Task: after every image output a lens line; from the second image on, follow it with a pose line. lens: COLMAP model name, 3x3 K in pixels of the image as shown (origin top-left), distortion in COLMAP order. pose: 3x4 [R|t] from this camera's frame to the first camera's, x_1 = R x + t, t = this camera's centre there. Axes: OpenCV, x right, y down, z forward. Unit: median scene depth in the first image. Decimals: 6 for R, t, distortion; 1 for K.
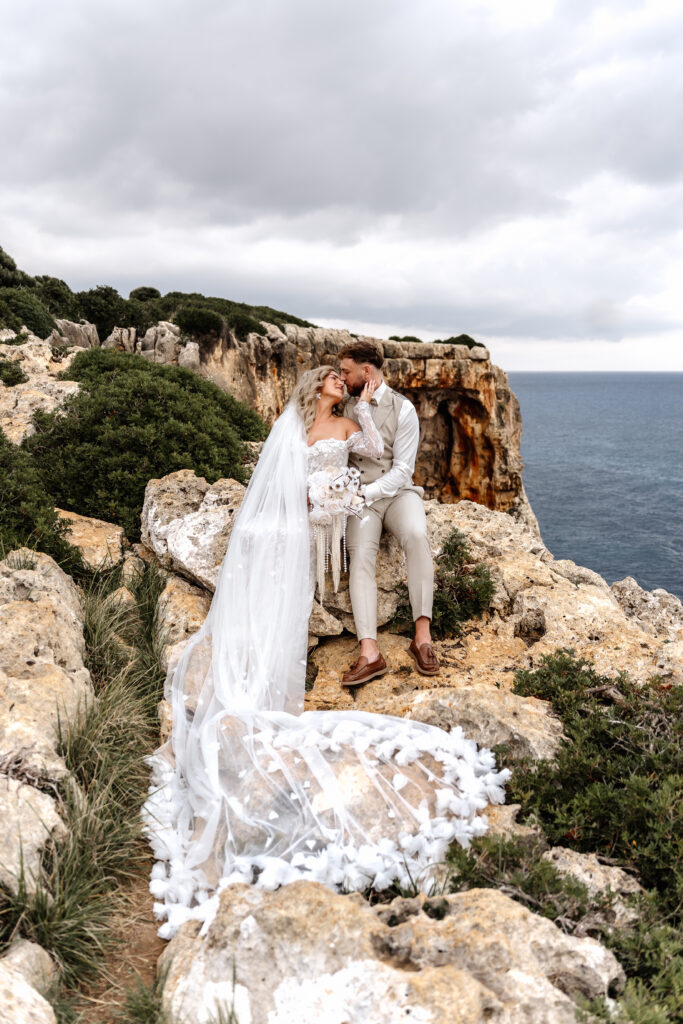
lens RADIAL K [[1005.1, 0, 350.2], [0, 1005.1, 497.9], [0, 0, 1]] dist [-0.012235, 0.000000]
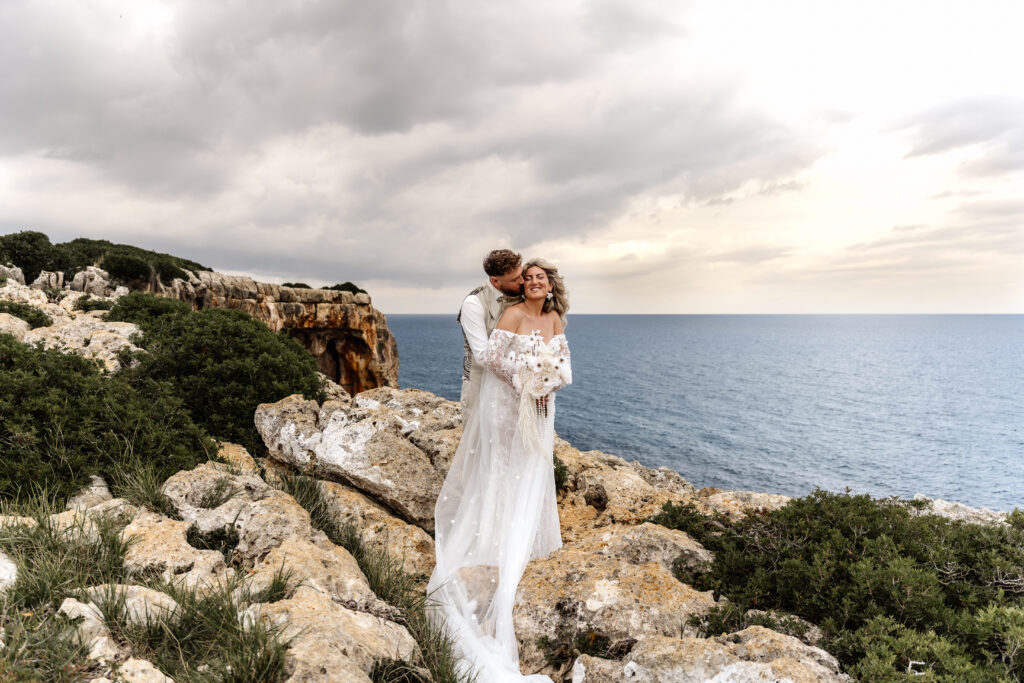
lens RADIAL K [[881.8, 0, 542.4], [0, 881.8, 349.9], [0, 0, 1]] dist [0.031468, -0.050724]
pose [[0.930762, -0.012630, 0.365406, -0.091124], [0.043529, 0.996123, -0.076447, 0.004278], [-0.363024, 0.087060, 0.927704, -0.033586]]
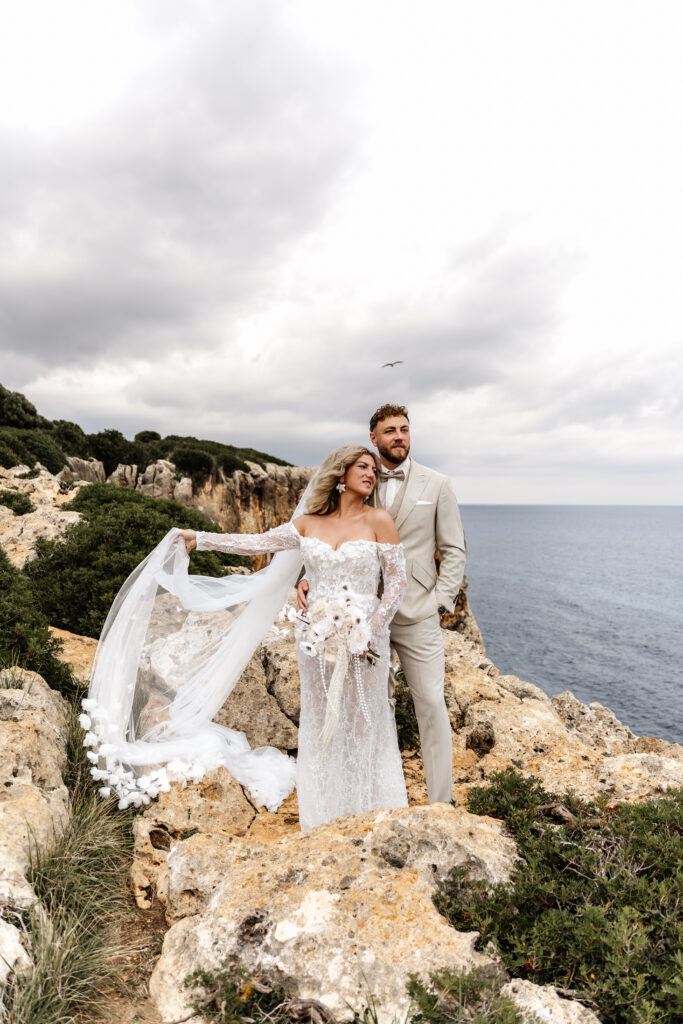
lens RADIAL K [[848.6, 0, 356.4], [0, 848.6, 515.2], [0, 0, 1]] dist [0.028522, -0.032444]
pose [[0.999133, 0.007675, 0.040929, 0.000923], [-0.003113, 0.993884, -0.110382, -0.003251], [-0.041526, 0.110159, 0.993046, 0.014825]]
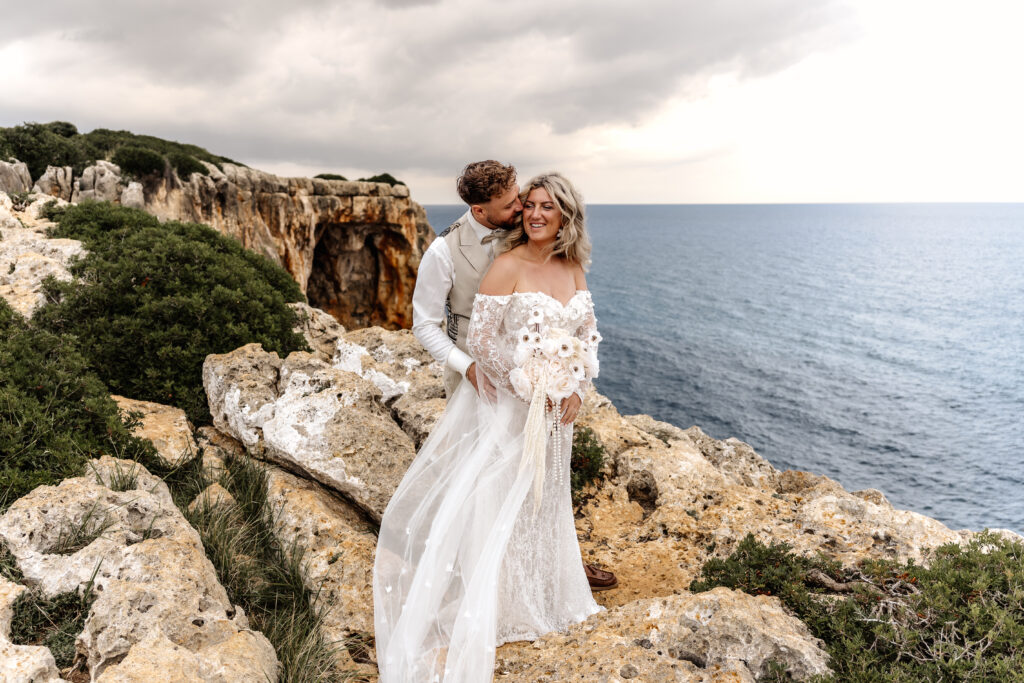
lens RADIAL K [[881.8, 0, 522.1], [0, 881.8, 356.7], [0, 0, 1]] dist [0.031468, -0.050724]
pose [[0.956999, -0.050678, 0.285630, -0.052446], [0.036790, 0.997875, 0.053782, -0.016777], [-0.287749, -0.040961, 0.956830, 0.046951]]
